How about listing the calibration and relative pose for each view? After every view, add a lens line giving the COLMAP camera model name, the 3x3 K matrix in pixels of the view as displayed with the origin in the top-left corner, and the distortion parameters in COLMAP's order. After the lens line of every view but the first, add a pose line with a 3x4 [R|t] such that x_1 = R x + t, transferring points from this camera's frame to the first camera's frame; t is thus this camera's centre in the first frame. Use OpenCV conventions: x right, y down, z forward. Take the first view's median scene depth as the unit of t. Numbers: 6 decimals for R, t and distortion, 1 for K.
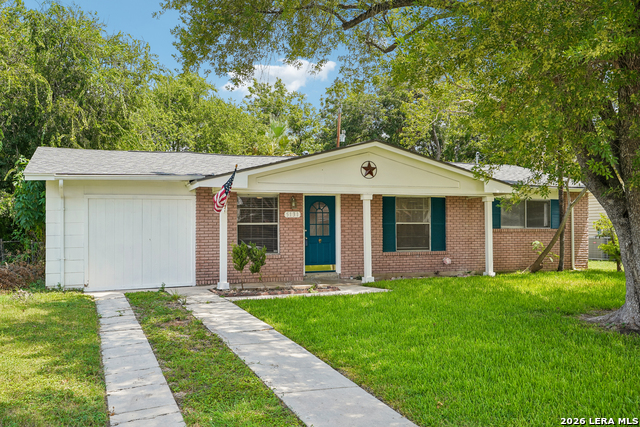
lens RADIAL K [[609.8, 0, 320.5], [0, 609.8, 219.6], [0, 0, 1]] dist [-0.027296, 0.000000]
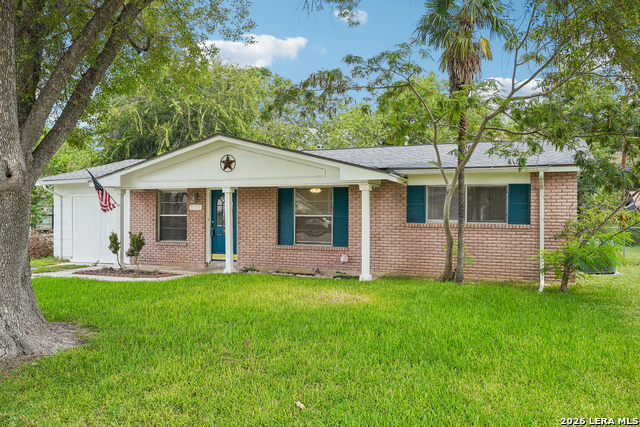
lens RADIAL K [[512.9, 0, 319.6], [0, 512.9, 208.1], [0, 0, 1]] dist [-0.010845, -0.005579]
pose [[0.721335, -0.002418, -0.692582, 0.721330], [0.001263, 0.999997, -0.002175, -0.004148], [0.692585, 0.000694, 0.721336, 0.447229]]
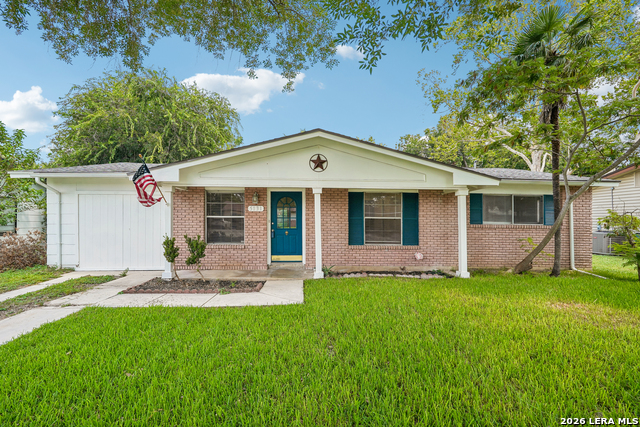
lens RADIAL K [[283.8, 0, 320.2], [0, 283.8, 210.4], [0, 0, 1]] dist [-0.015444, -0.000074]
pose [[0.946265, 0.005184, -0.323351, 0.211259], [-0.009243, 0.999897, -0.011019, -0.000223], [0.323260, 0.013415, 0.946215, 0.523461]]
